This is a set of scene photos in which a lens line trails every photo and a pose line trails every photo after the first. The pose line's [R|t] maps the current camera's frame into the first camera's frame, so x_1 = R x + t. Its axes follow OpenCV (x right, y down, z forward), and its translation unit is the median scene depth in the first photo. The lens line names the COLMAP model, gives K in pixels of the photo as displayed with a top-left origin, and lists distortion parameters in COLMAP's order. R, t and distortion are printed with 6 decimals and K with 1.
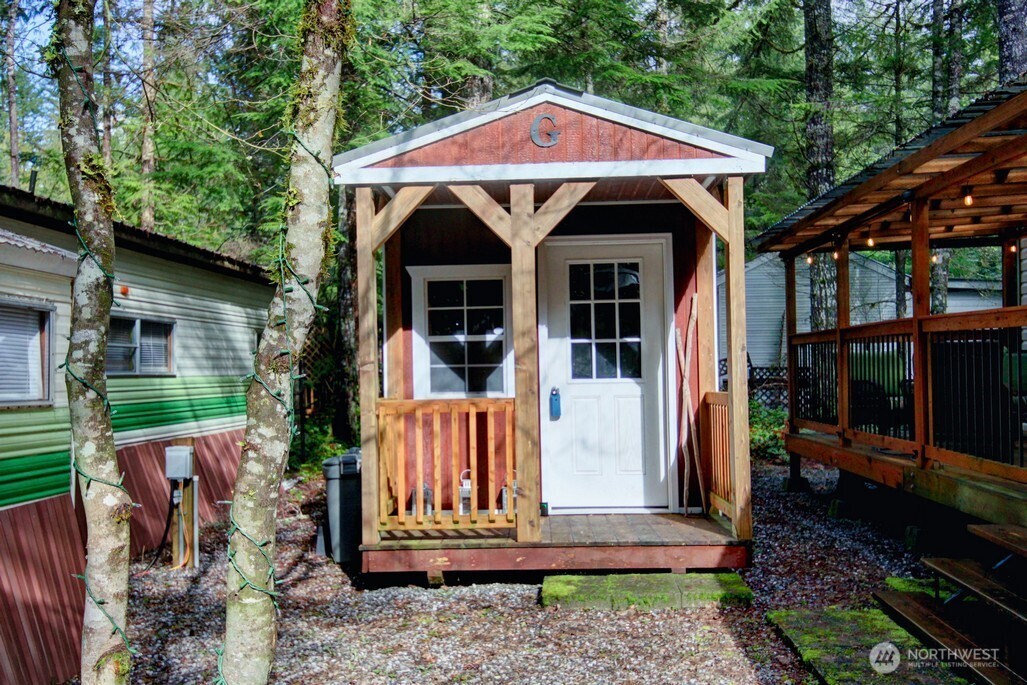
lens RADIAL K [[958.0, 0, 507.9], [0, 958.0, 347.7], [0, 0, 1]] dist [0.061008, -0.007949]
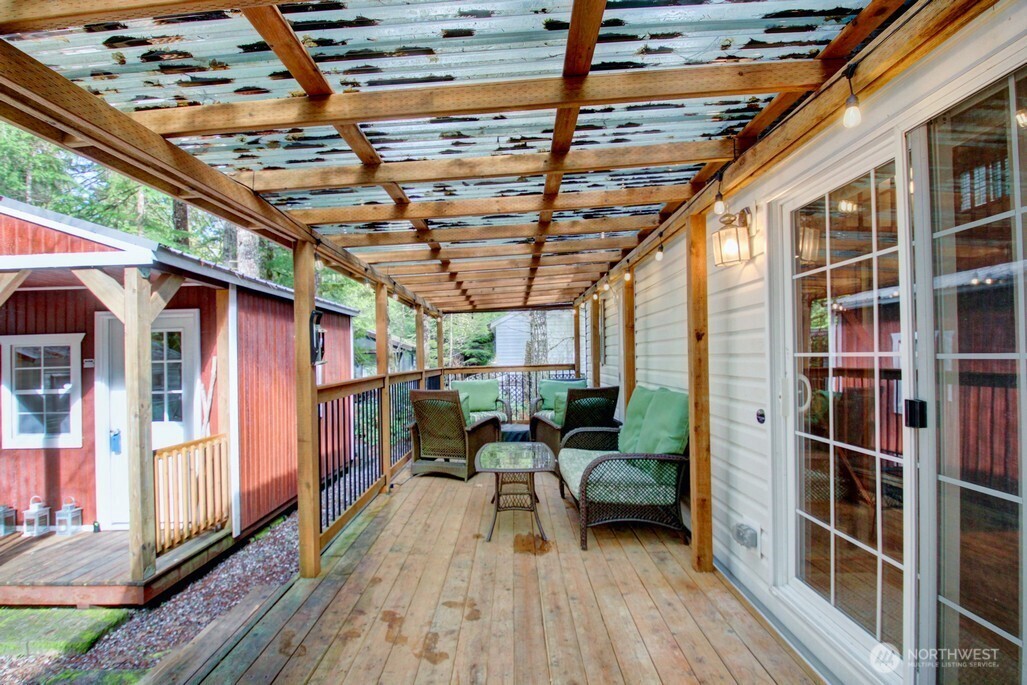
lens RADIAL K [[495.1, 0, 506.3], [0, 495.1, 347.6], [0, 0, 1]] dist [0.011176, -0.022112]
pose [[0.999639, -0.006744, 0.025996, 0.572218], [0.006784, 0.999976, -0.001473, -0.065327], [-0.025985, 0.001649, 0.999661, 0.335360]]
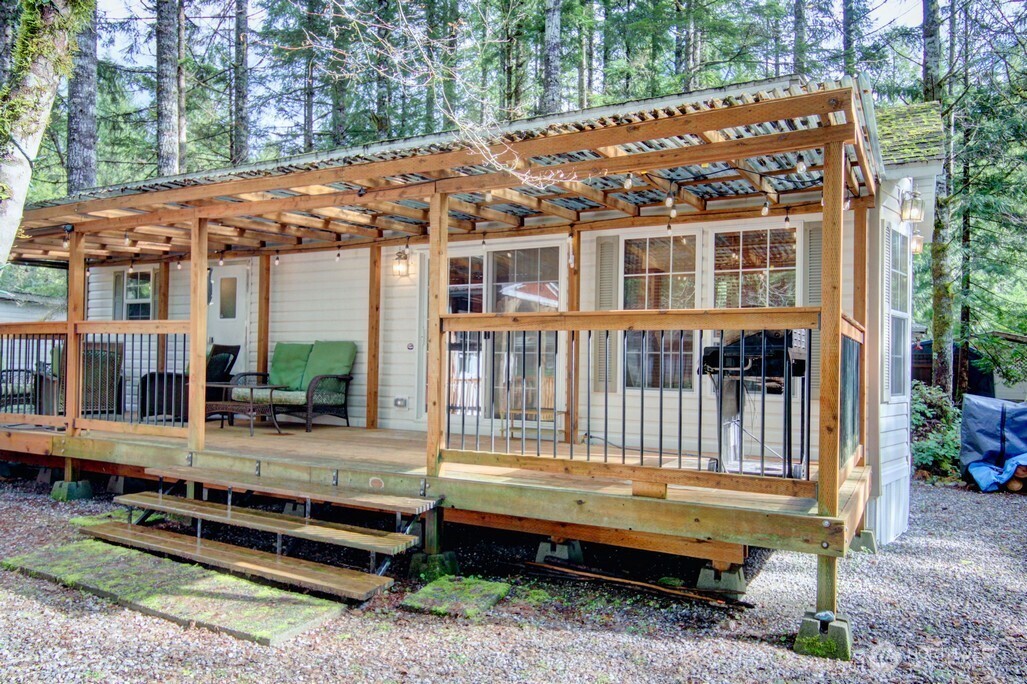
lens RADIAL K [[736.6, 0, 508.9], [0, 736.6, 349.4], [0, 0, 1]] dist [0.062106, -0.087231]
pose [[0.438242, 0.032351, 0.898274, -0.219773], [-0.033307, 0.999250, -0.019738, 0.006708], [-0.898240, -0.021269, 0.438991, 0.029519]]
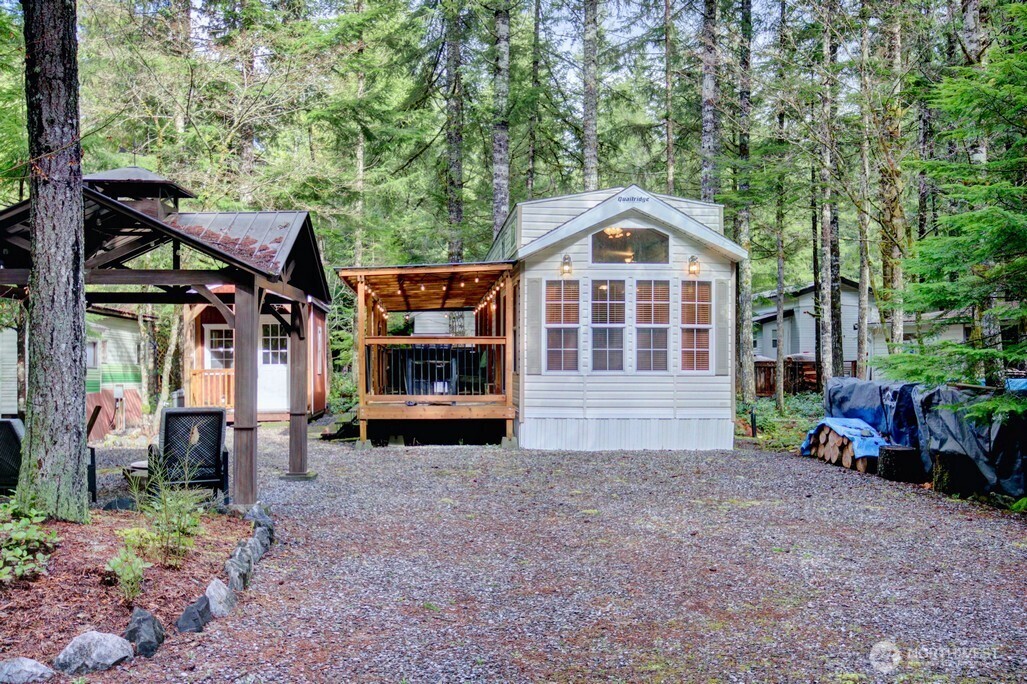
lens RADIAL K [[1108.3, 0, 513.5], [0, 1108.3, 342.0], [0, 0, 1]] dist [0.017316, 0.010434]
pose [[0.992379, 0.011889, 0.122647, 0.415689], [-0.010837, 0.999899, -0.009243, -0.011666], [-0.122745, 0.007843, 0.992407, -2.428906]]
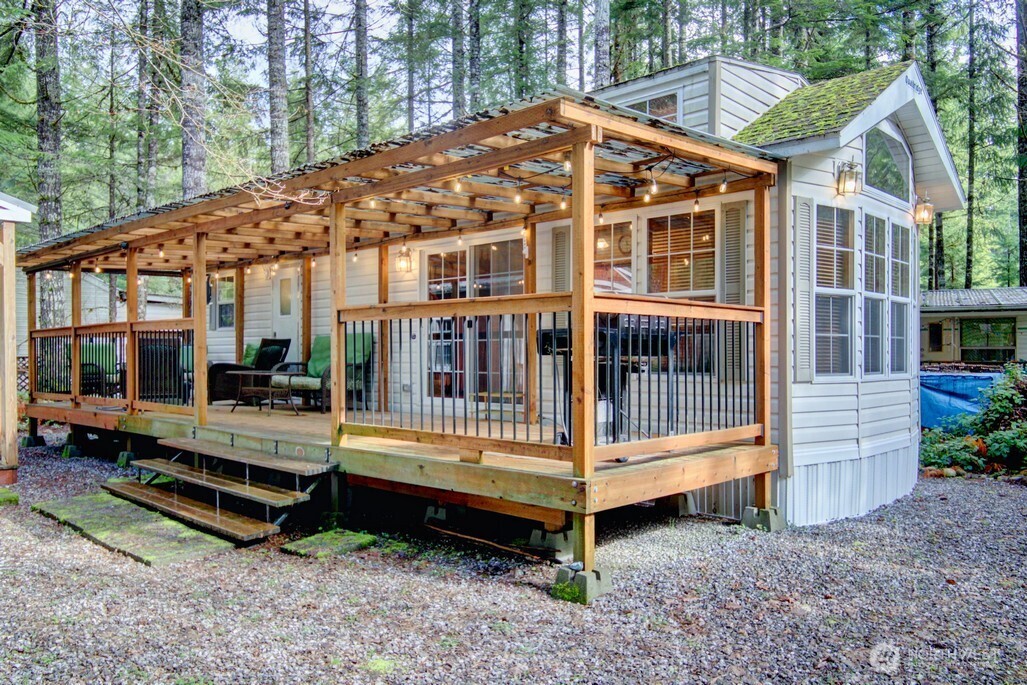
lens RADIAL K [[779.6, 0, 507.1], [0, 779.6, 349.7], [0, 0, 1]] dist [0.043097, -0.050774]
pose [[0.653650, 0.012975, 0.756686, -0.149762], [-0.017175, 0.999850, -0.002308, 0.007673], [-0.756602, -0.011487, 0.653775, -0.318404]]
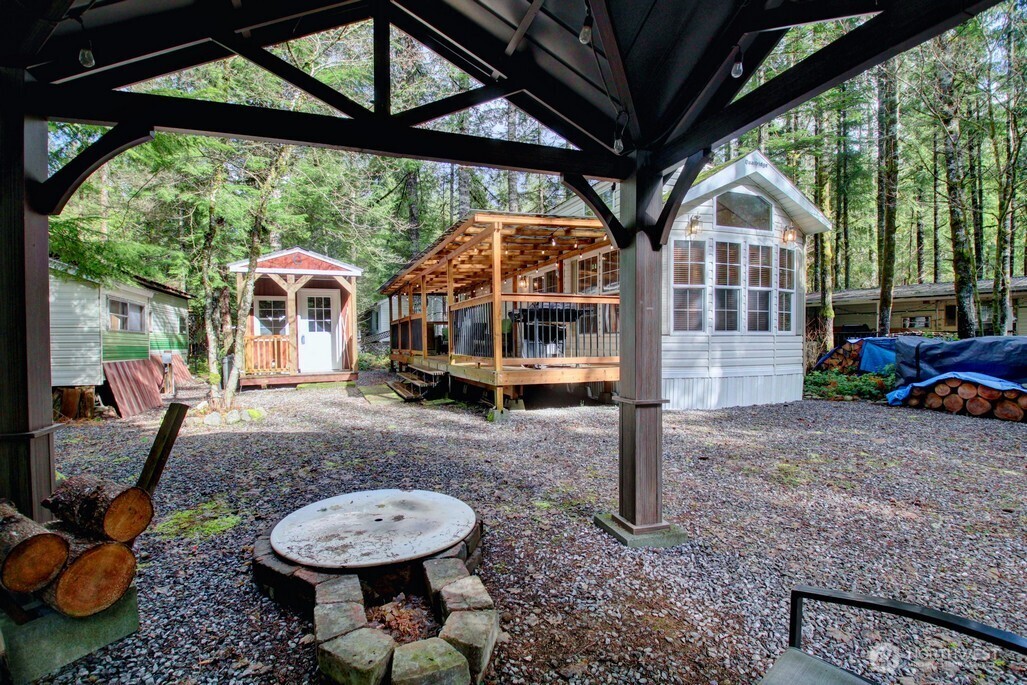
lens RADIAL K [[478.3, 0, 506.4], [0, 478.3, 349.9], [0, 0, 1]] dist [0.007981, -0.022117]
pose [[0.912438, -0.005516, 0.409179, 0.014919], [-0.007394, 0.999524, 0.029962, 0.041211], [-0.409149, -0.030364, 0.911962, -0.808263]]
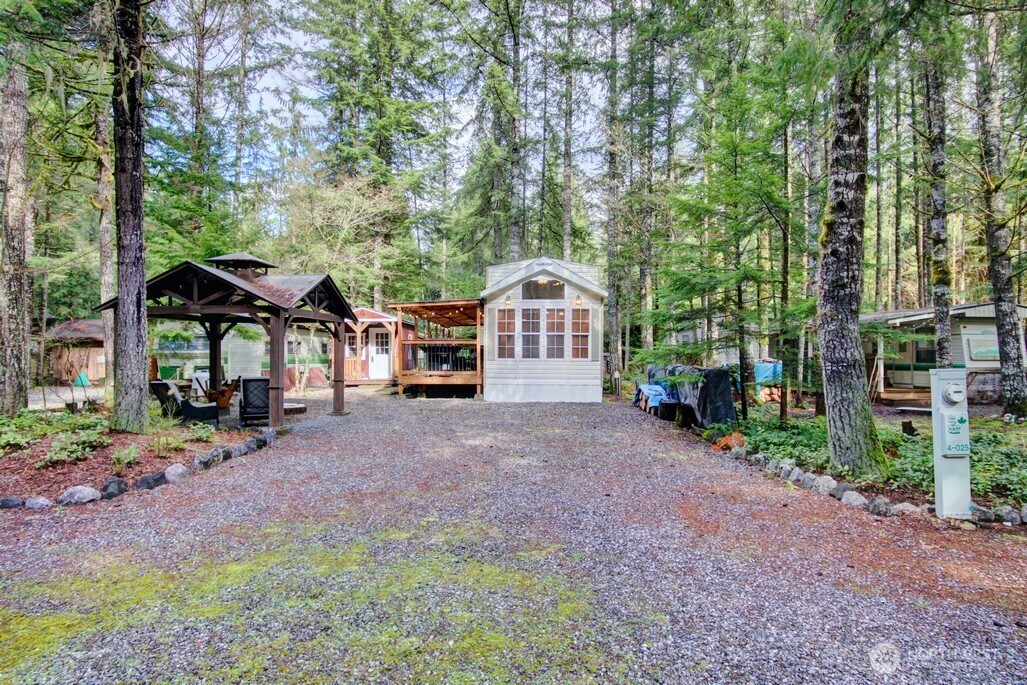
lens RADIAL K [[608.5, 0, 505.8], [0, 608.5, 348.6], [0, 0, 1]] dist [0.021071, -0.037161]
pose [[0.999939, 0.010906, -0.001468, 0.828528], [-0.010902, 0.999938, 0.002392, -0.016951], [0.001494, -0.002376, 0.999996, -2.483749]]
